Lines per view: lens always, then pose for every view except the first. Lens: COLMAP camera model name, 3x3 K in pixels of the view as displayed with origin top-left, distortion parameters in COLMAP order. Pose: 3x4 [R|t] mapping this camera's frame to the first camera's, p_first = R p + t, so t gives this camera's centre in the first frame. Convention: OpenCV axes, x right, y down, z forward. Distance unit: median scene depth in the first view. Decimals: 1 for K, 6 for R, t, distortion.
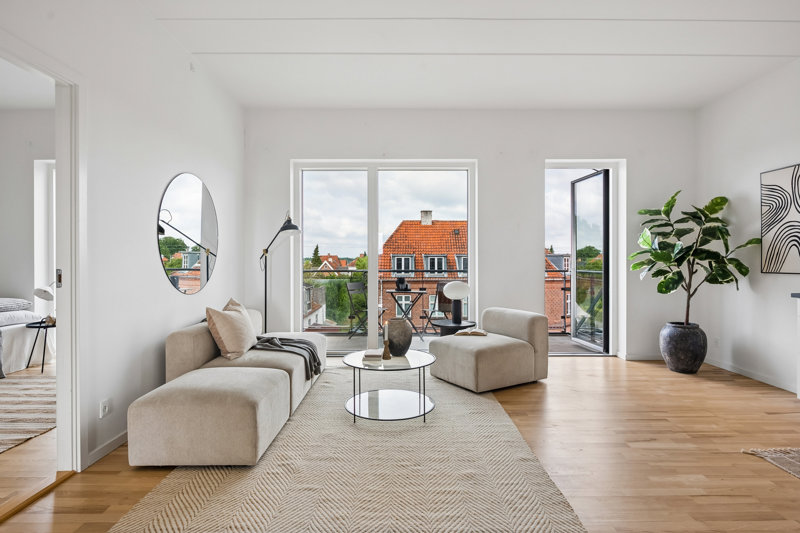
lens RADIAL K [[408.4, 0, 401.3], [0, 408.4, 262.7], [0, 0, 1]] dist [0.002608, 0.000351]
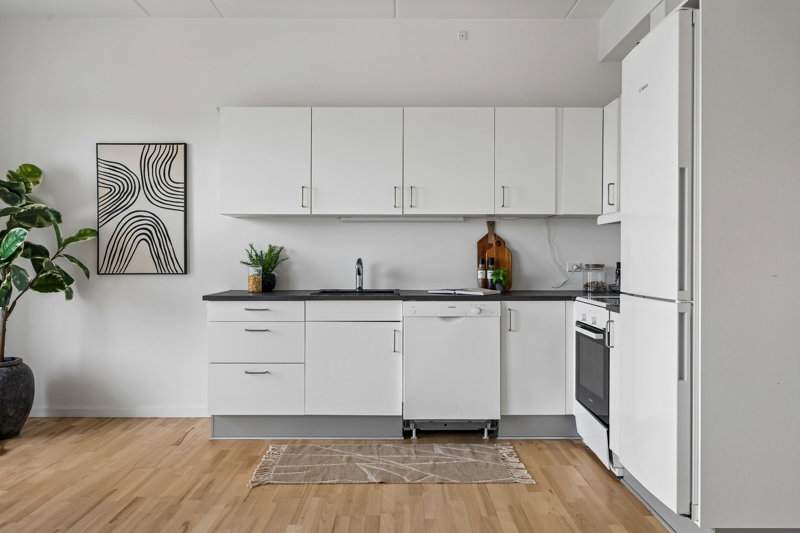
lens RADIAL K [[614.6, 0, 399.8], [0, 614.6, 263.0], [0, 0, 1]] dist [-0.014468, 0.003046]
pose [[0.011044, -0.005098, 0.999926, -0.262252], [0.006271, 0.999968, 0.005029, 0.001166], [-0.999919, 0.006215, 0.011076, 0.439317]]
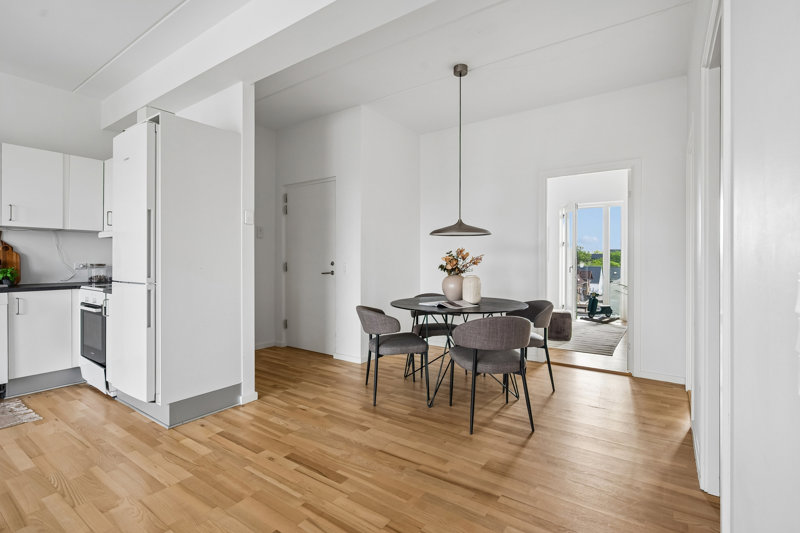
lens RADIAL K [[375.7, 0, 402.9], [0, 375.7, 261.2], [0, 0, 1]] dist [-0.002766, 0.000110]
pose [[-0.817223, 0.001090, 0.576321, -0.525947], [0.005706, 0.999964, 0.006200, 0.003081], [-0.576293, 0.008356, -0.817200, 0.463765]]
